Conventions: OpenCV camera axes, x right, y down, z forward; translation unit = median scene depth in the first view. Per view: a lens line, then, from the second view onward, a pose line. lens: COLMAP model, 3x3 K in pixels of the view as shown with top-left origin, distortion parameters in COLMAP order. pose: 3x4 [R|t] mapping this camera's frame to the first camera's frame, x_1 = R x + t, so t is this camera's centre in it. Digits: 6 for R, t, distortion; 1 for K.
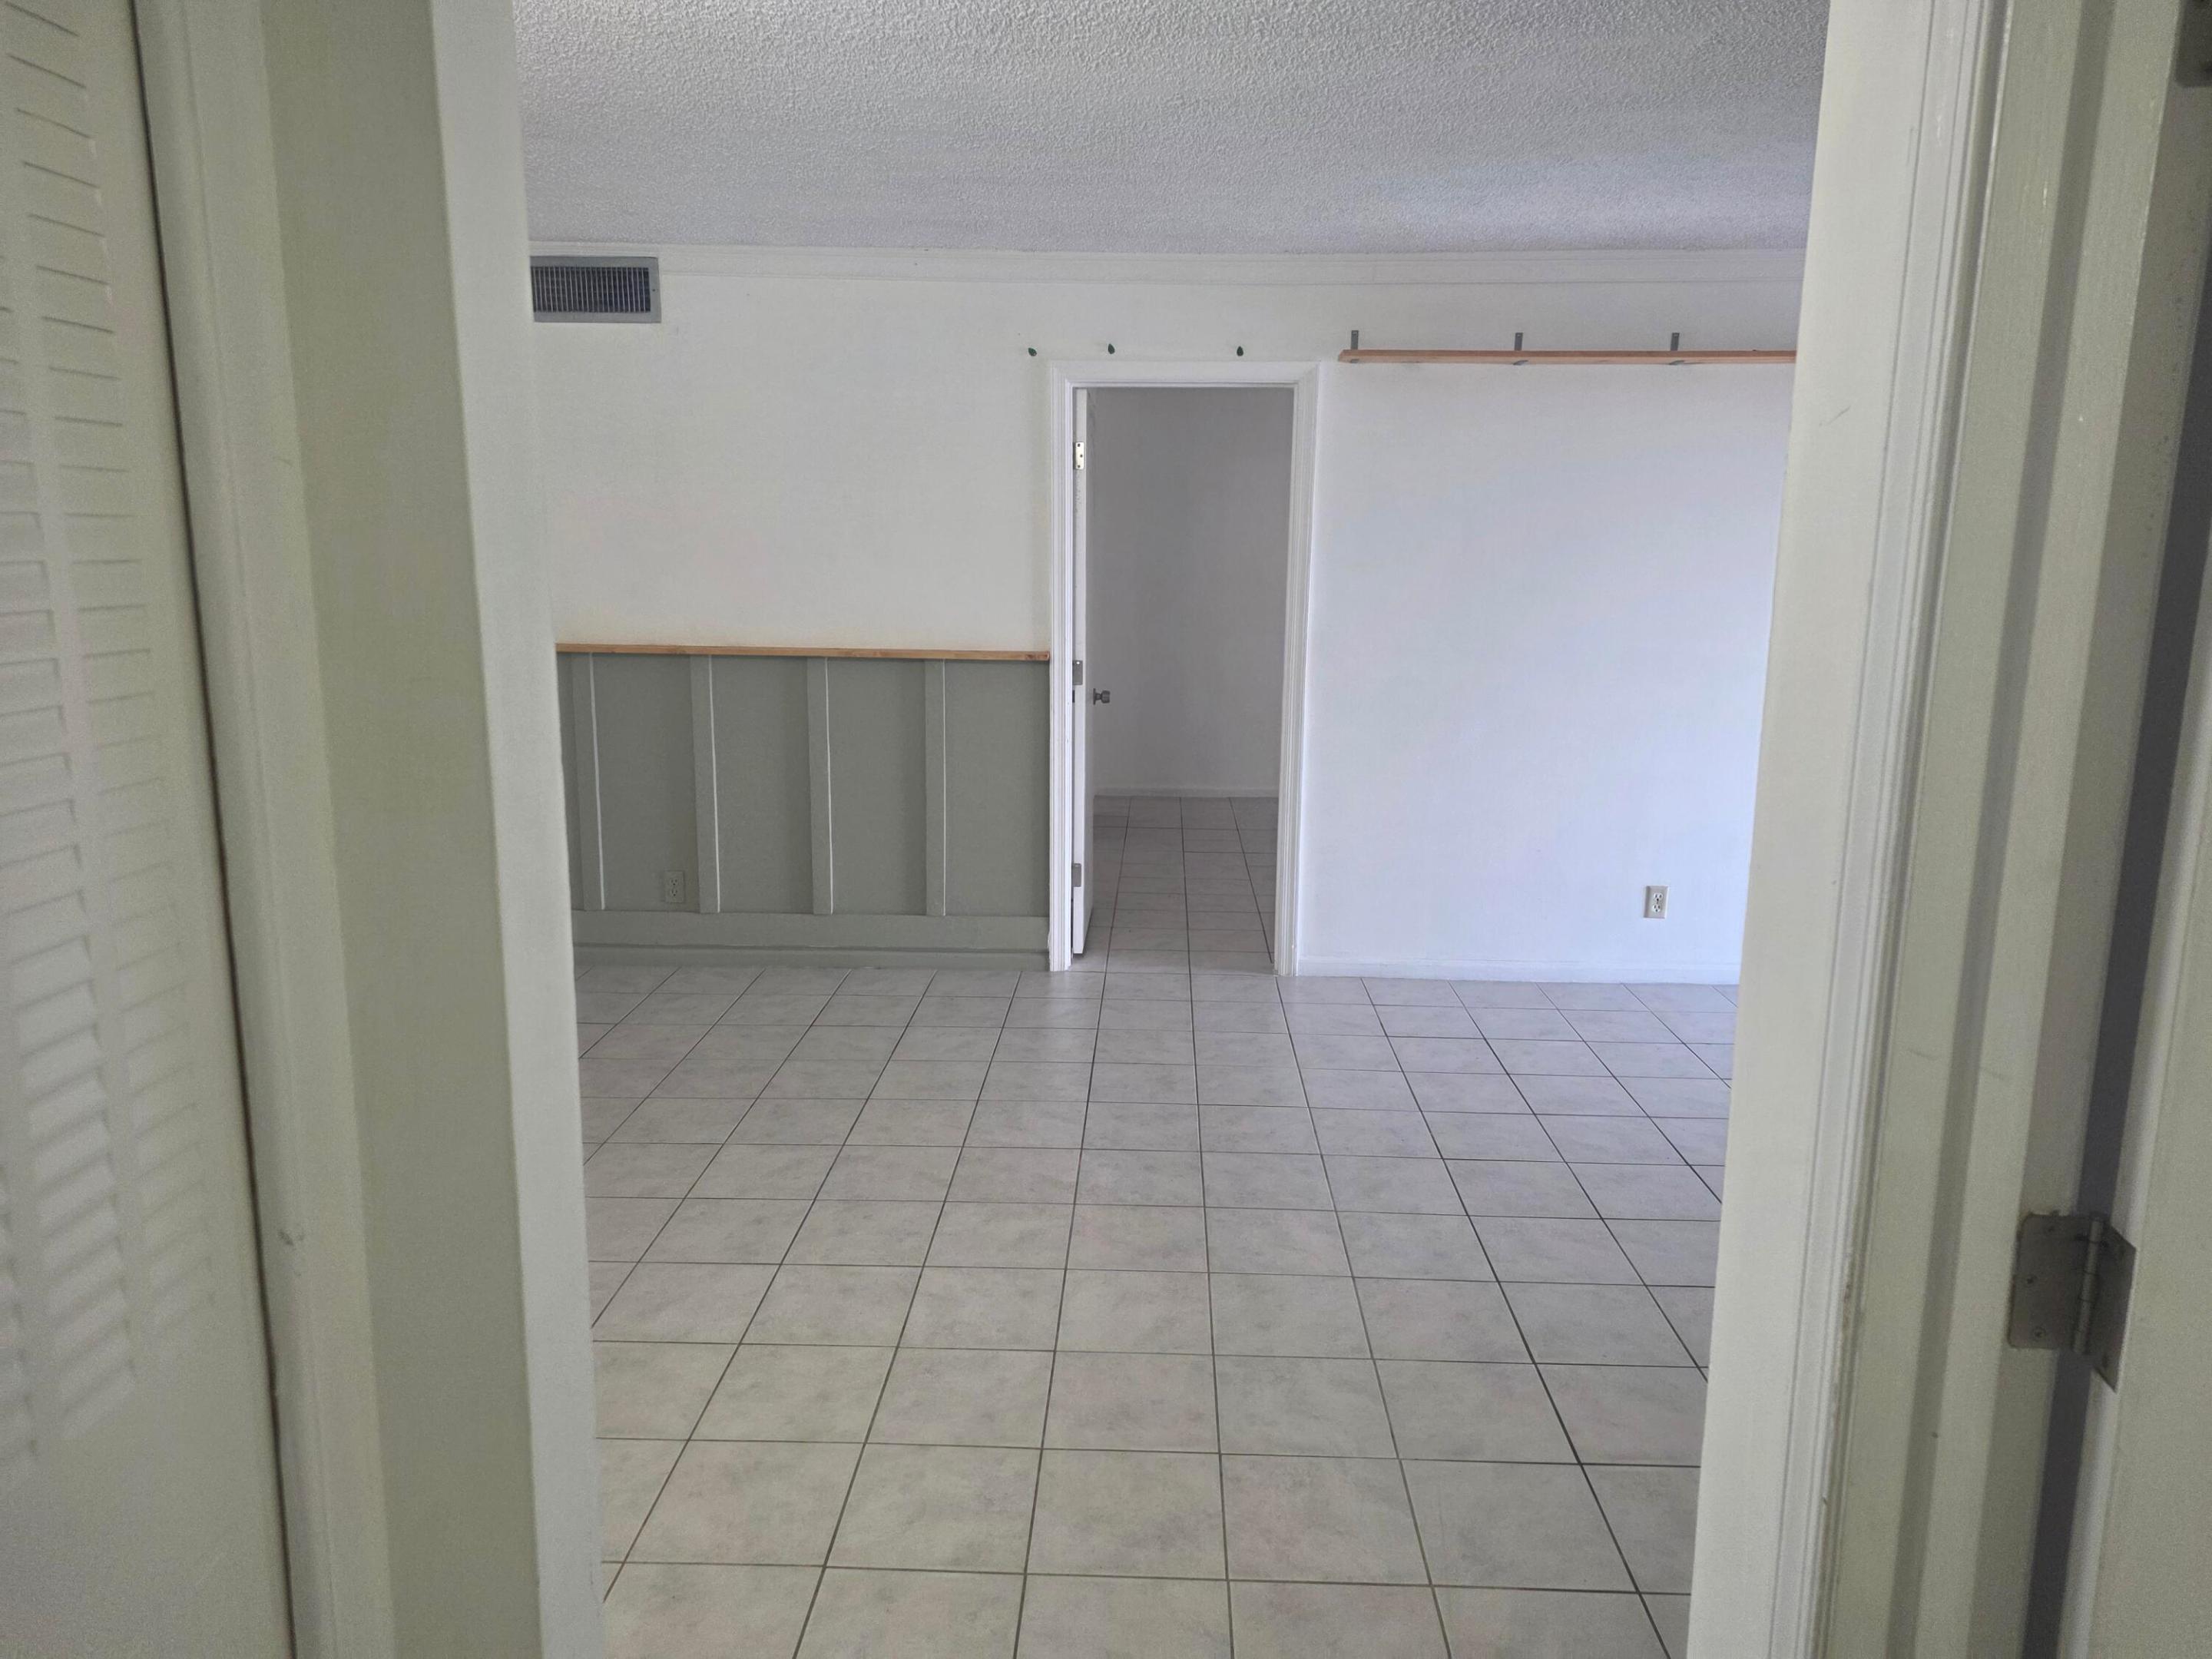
lens RADIAL K [[1450.7, 0, 1110.8], [0, 1450.7, 813.1], [0, 0, 1]] dist [0.069865, -0.079861]
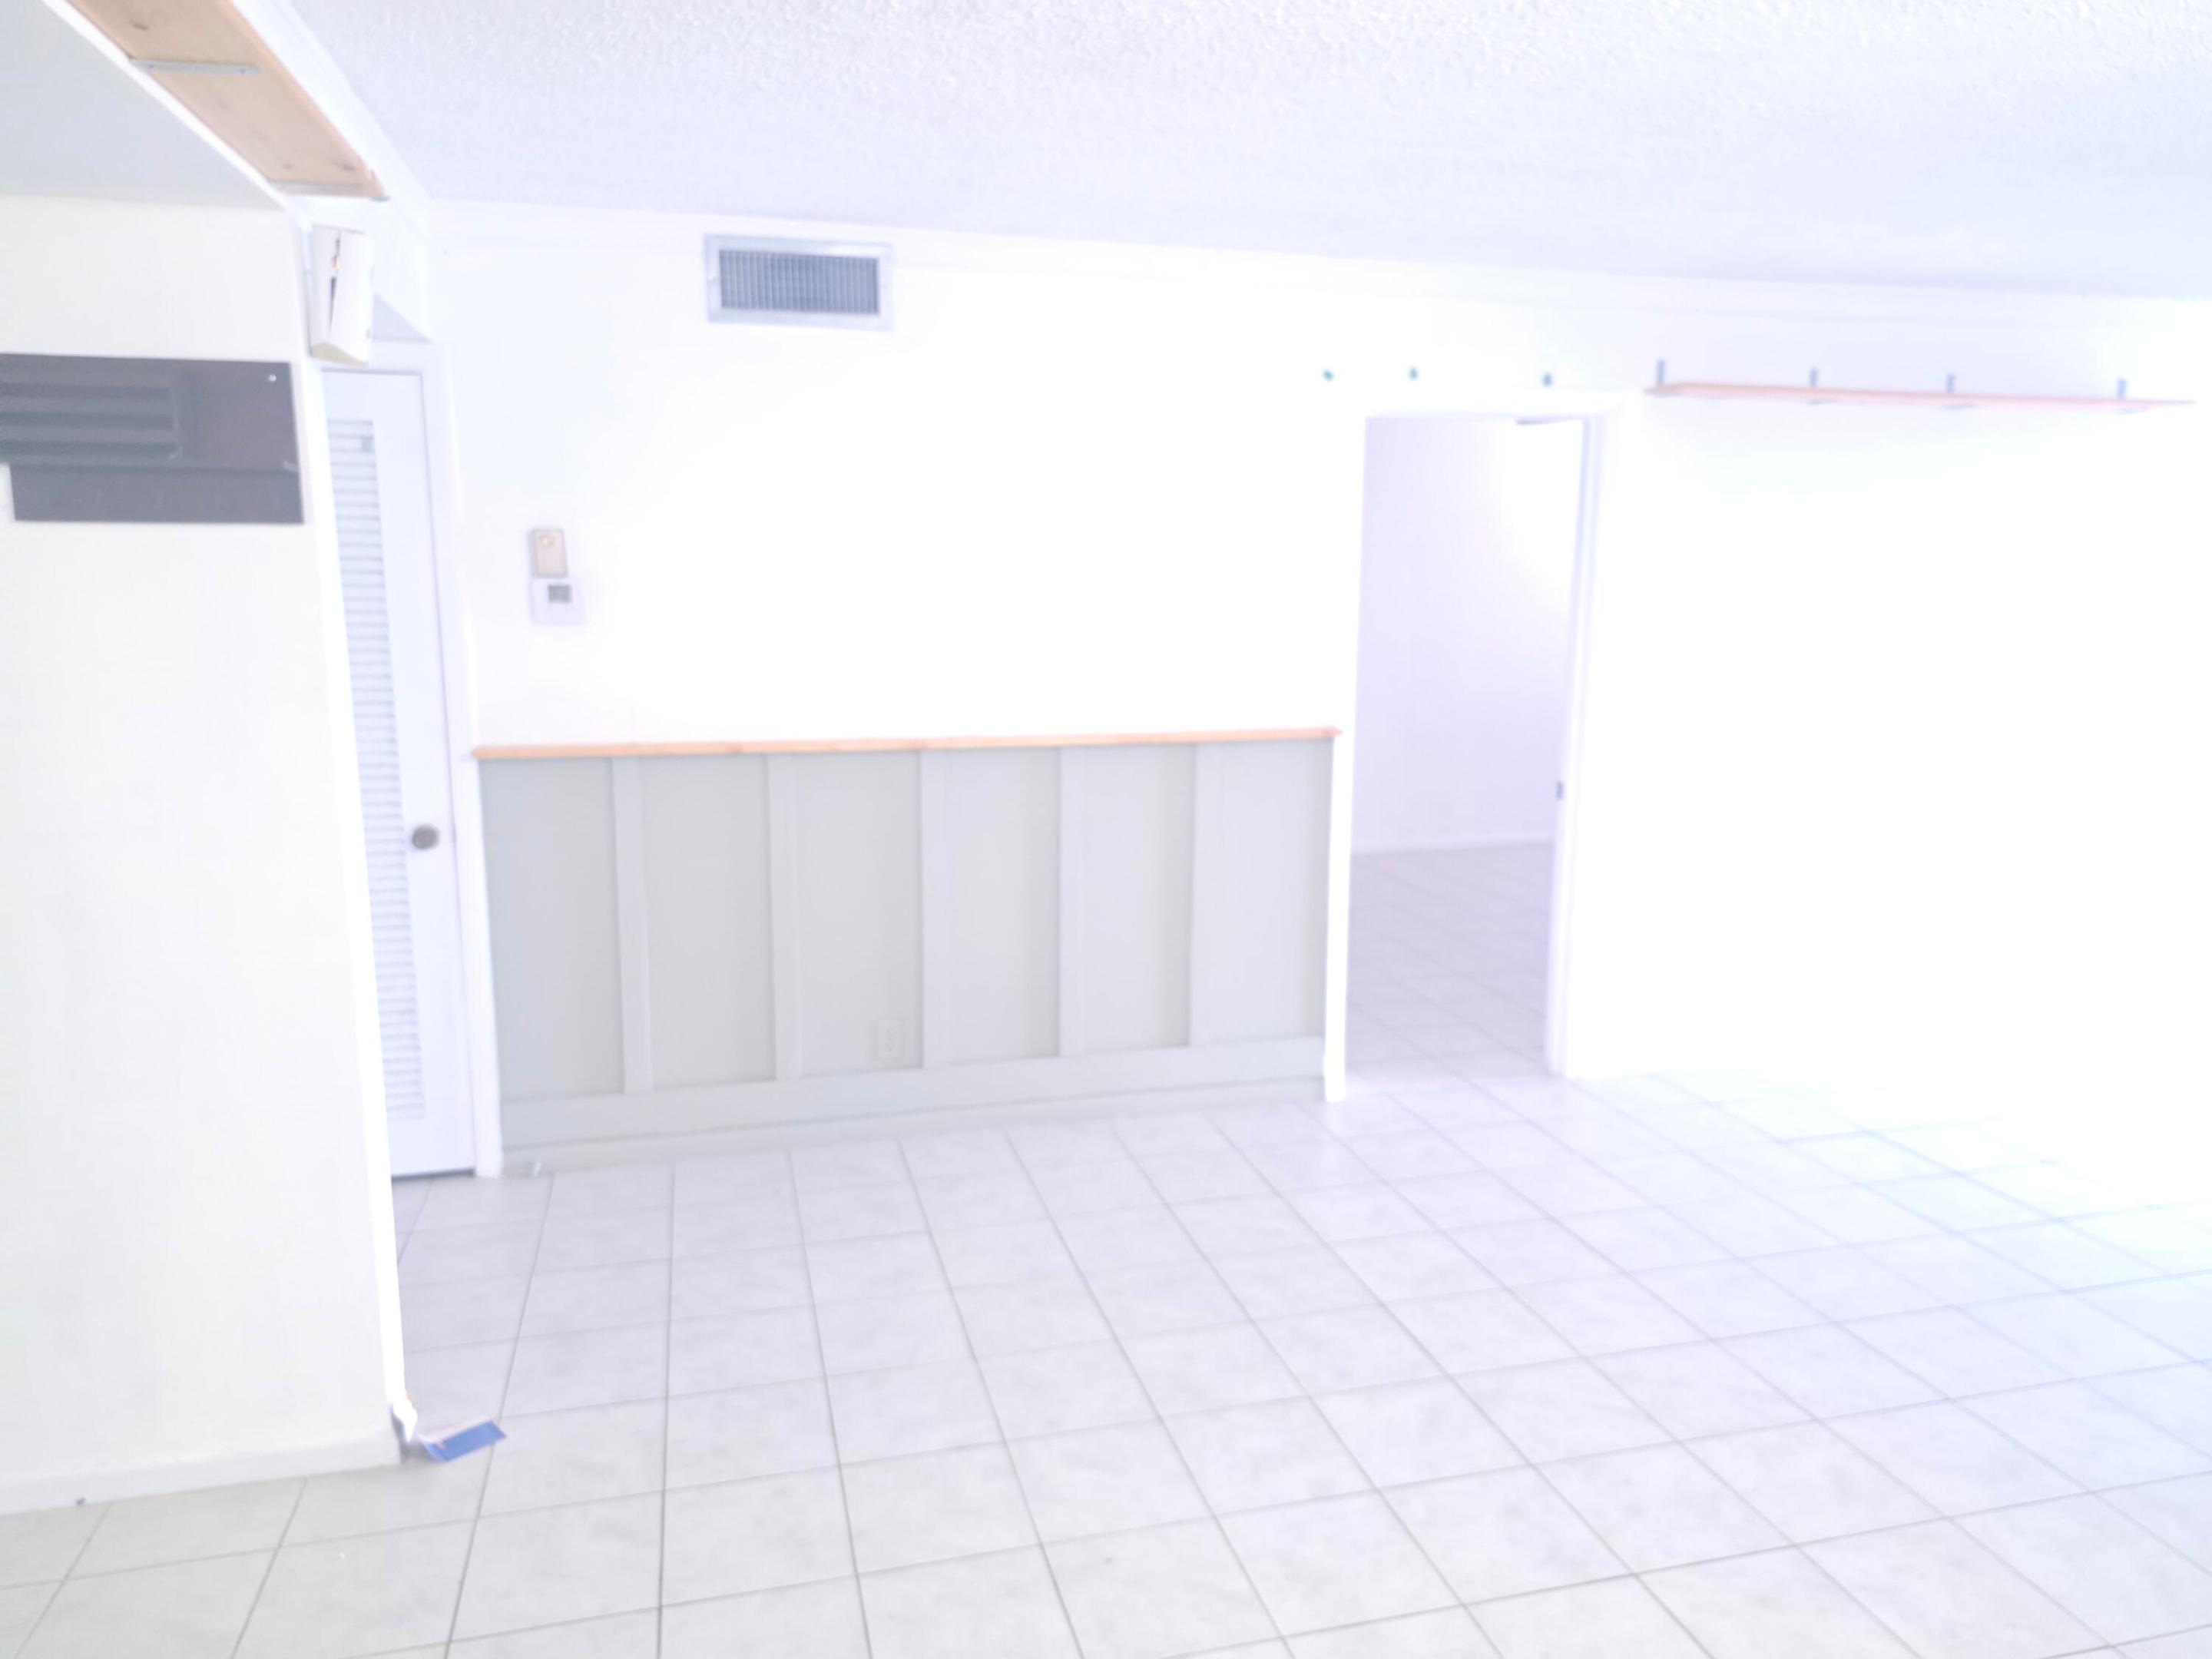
lens RADIAL K [[1510.6, 0, 1106.0], [0, 1510.6, 829.5], [0, 0, 1]] dist [0.128278, -0.159310]
pose [[0.959746, -0.053438, 0.275740, -0.433982], [0.057950, 0.998286, -0.008233, -0.053864], [-0.274828, 0.023881, 0.961197, 0.186103]]
